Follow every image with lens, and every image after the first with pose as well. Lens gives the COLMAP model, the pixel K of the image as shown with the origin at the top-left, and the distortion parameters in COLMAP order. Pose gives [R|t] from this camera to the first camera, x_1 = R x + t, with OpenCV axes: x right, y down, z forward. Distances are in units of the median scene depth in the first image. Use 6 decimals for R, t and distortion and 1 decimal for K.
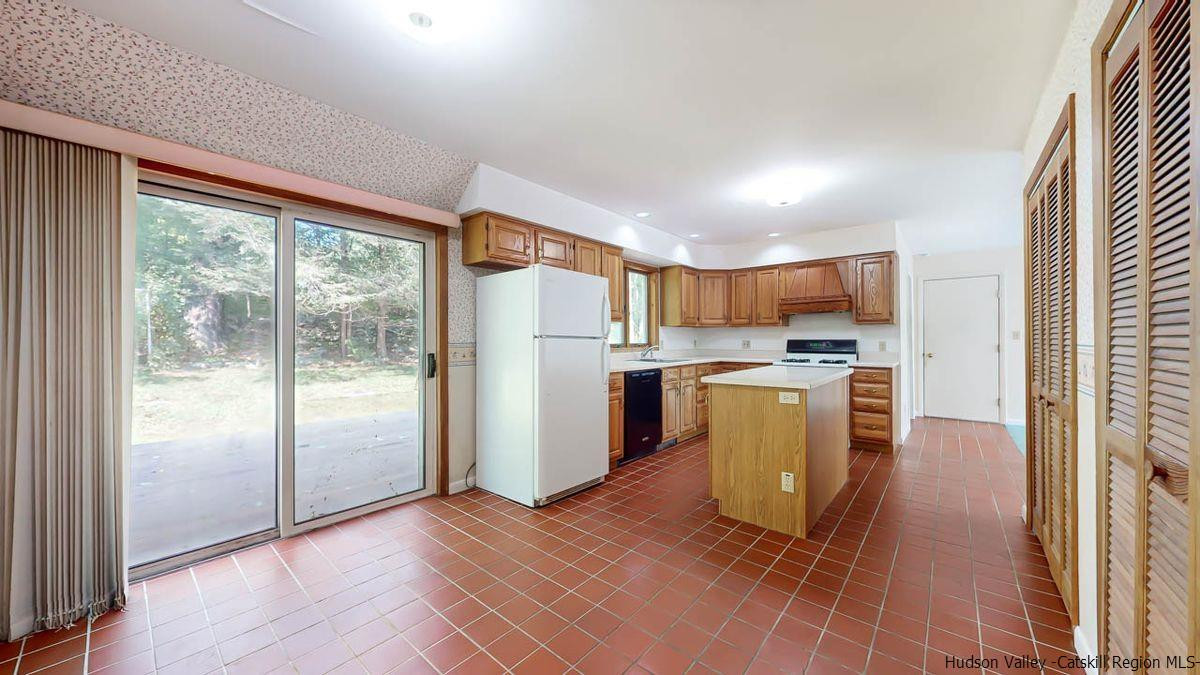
lens RADIAL K [[419.6, 0, 589.8], [0, 419.6, 340.2], [0, 0, 1]] dist [-0.000429, -0.000250]
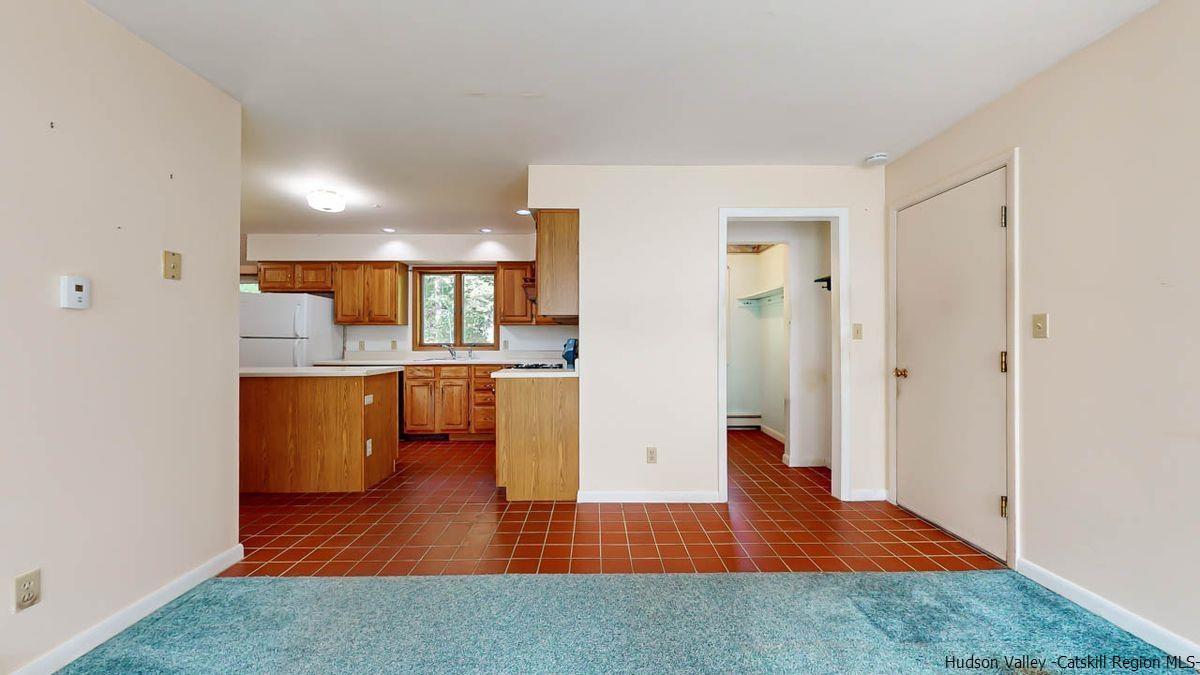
lens RADIAL K [[419.6, 0, 597.6], [0, 419.6, 340.2], [0, 0, 1]] dist [-0.000429, -0.000250]
pose [[0.661776, -0.002504, -0.749698, 1.687415], [-0.001323, 0.999989, -0.004508, 0.006976], [0.749701, 0.003975, 0.661765, 0.831174]]
